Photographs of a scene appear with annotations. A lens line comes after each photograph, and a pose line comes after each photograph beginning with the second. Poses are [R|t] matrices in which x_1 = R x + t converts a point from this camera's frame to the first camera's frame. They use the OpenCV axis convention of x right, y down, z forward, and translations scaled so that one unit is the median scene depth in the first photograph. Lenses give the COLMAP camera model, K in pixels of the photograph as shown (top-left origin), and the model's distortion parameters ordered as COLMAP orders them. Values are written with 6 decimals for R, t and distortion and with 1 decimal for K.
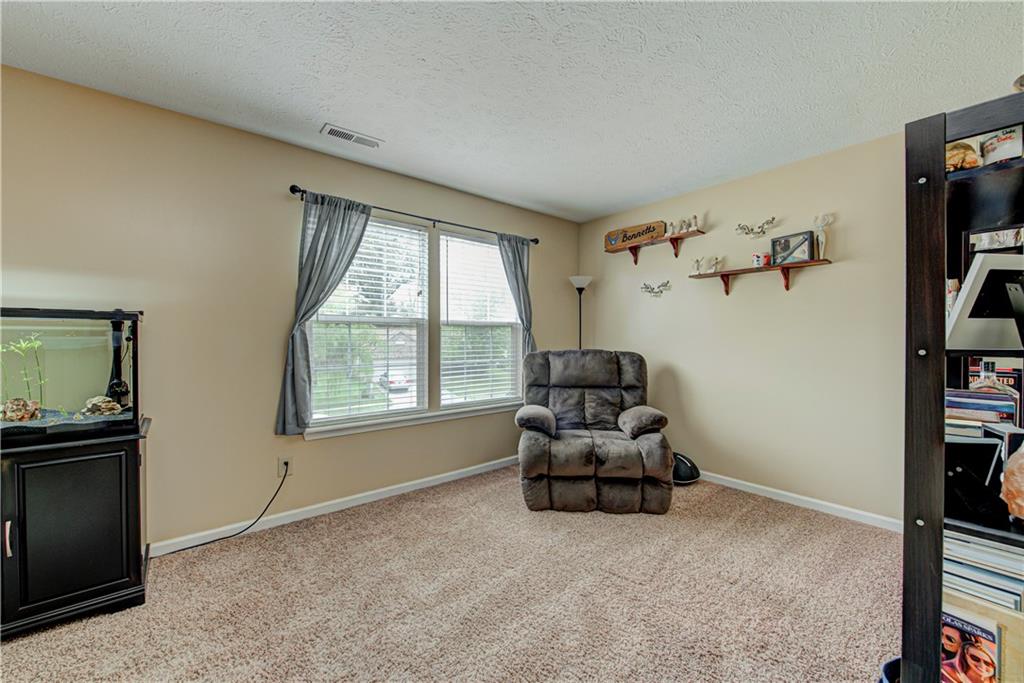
lens RADIAL K [[399.3, 0, 513.5], [0, 399.3, 341.8], [0, 0, 1]] dist [-0.001802, -0.000559]
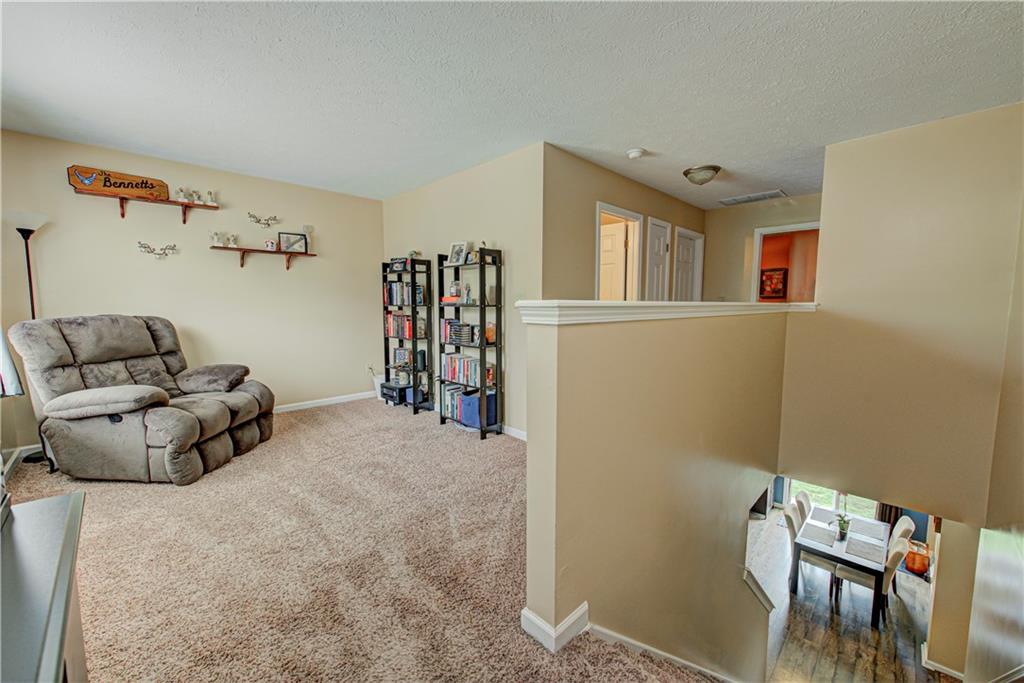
lens RADIAL K [[399.3, 0, 513.8], [0, 399.3, 341.5], [0, 0, 1]] dist [-0.001802, -0.000559]
pose [[-0.090501, -0.092889, 0.991555, -0.850373], [0.009451, 0.995516, 0.094123, 0.004707], [-0.995851, 0.017889, -0.089218, 0.289276]]
